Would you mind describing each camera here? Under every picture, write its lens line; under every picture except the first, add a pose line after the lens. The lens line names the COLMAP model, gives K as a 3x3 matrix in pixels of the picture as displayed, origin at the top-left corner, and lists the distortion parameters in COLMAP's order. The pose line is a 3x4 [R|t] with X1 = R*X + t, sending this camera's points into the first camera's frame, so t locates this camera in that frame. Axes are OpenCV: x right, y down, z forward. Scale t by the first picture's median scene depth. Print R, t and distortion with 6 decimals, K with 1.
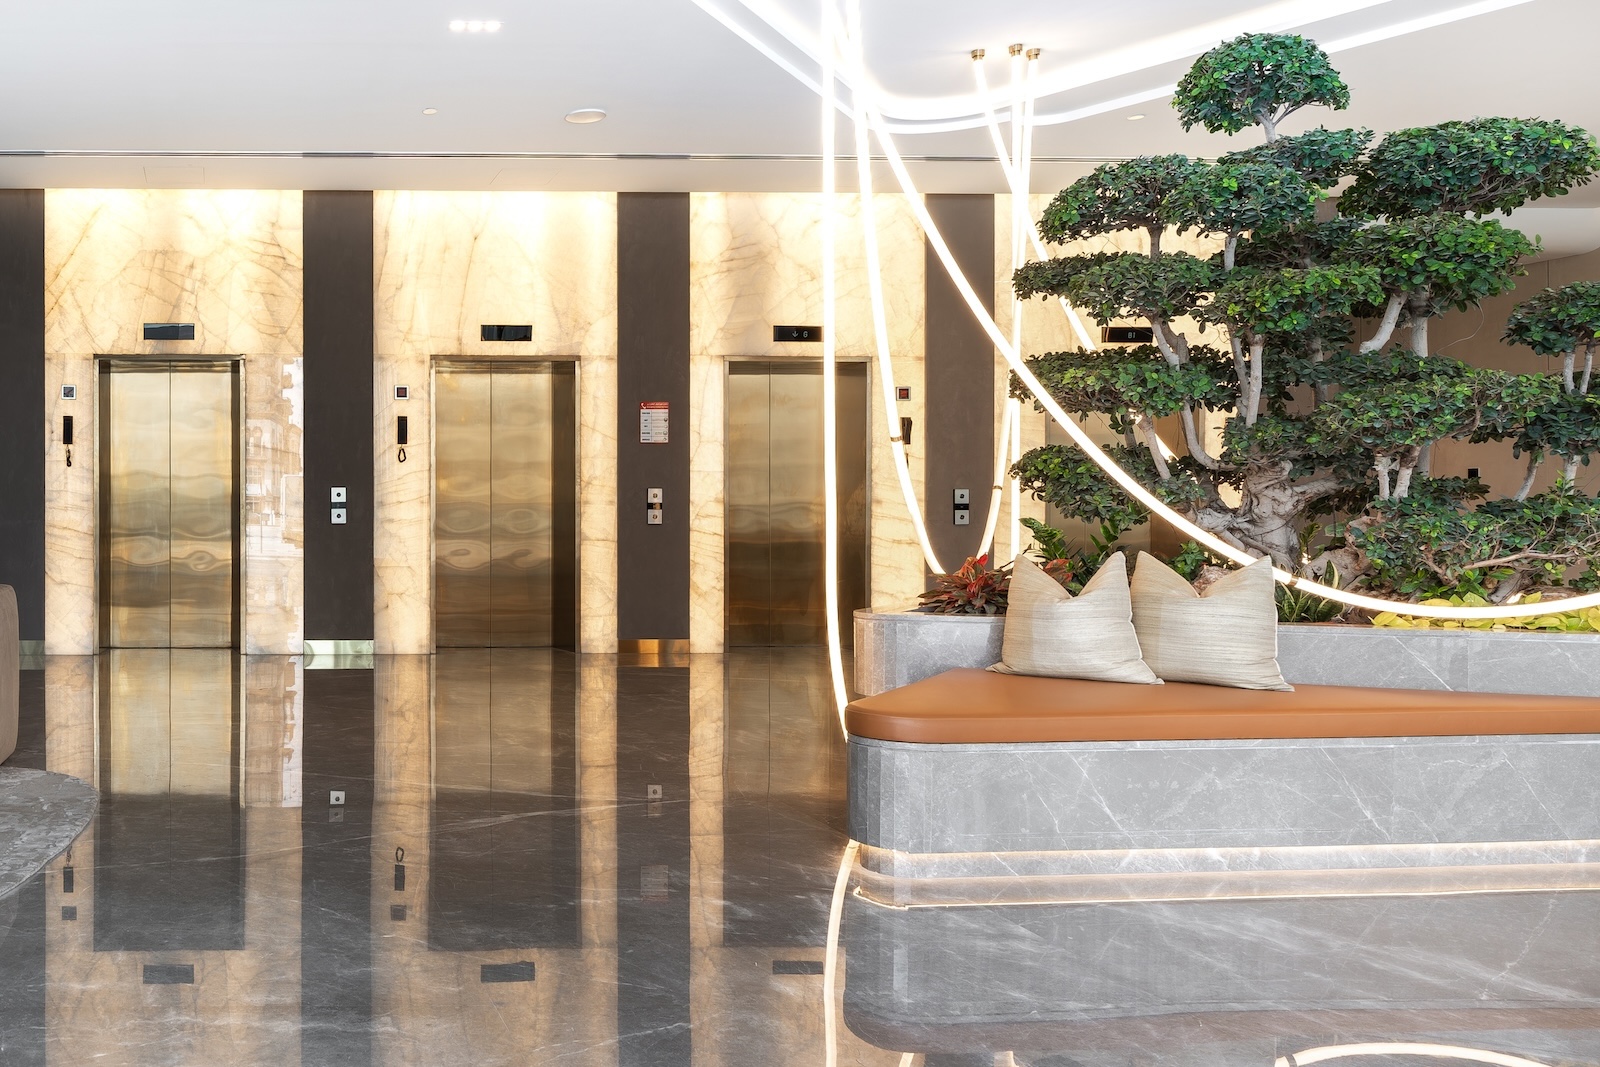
lens RADIAL K [[818.9, 0, 801.4], [0, 818.9, 506.6], [0, 0, 1]] dist [0.000731, 0.000730]
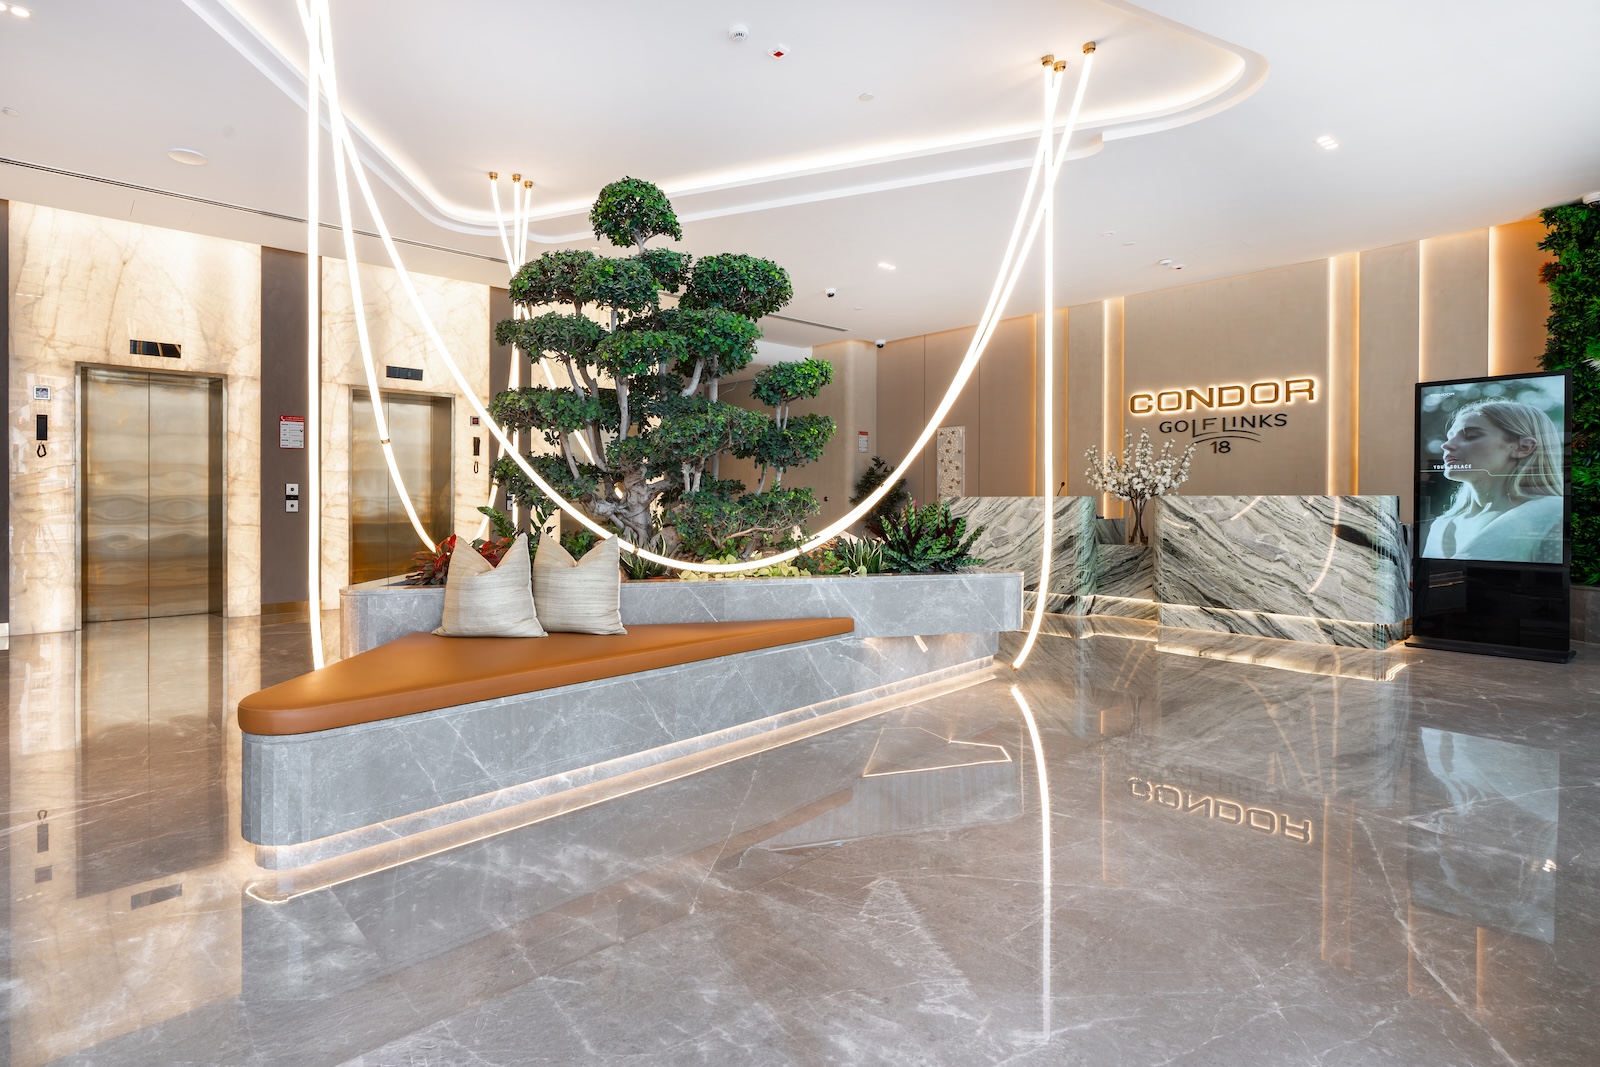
lens RADIAL K [[727.5, 0, 732.4], [0, 727.5, 506.8], [0, 0, 1]] dist [-0.004168, -0.000217]
pose [[0.765316, -0.006173, 0.643625, -0.089763], [-0.002226, 0.999923, 0.012237, -0.000443], [-0.643651, -0.010798, 0.765243, -0.072464]]
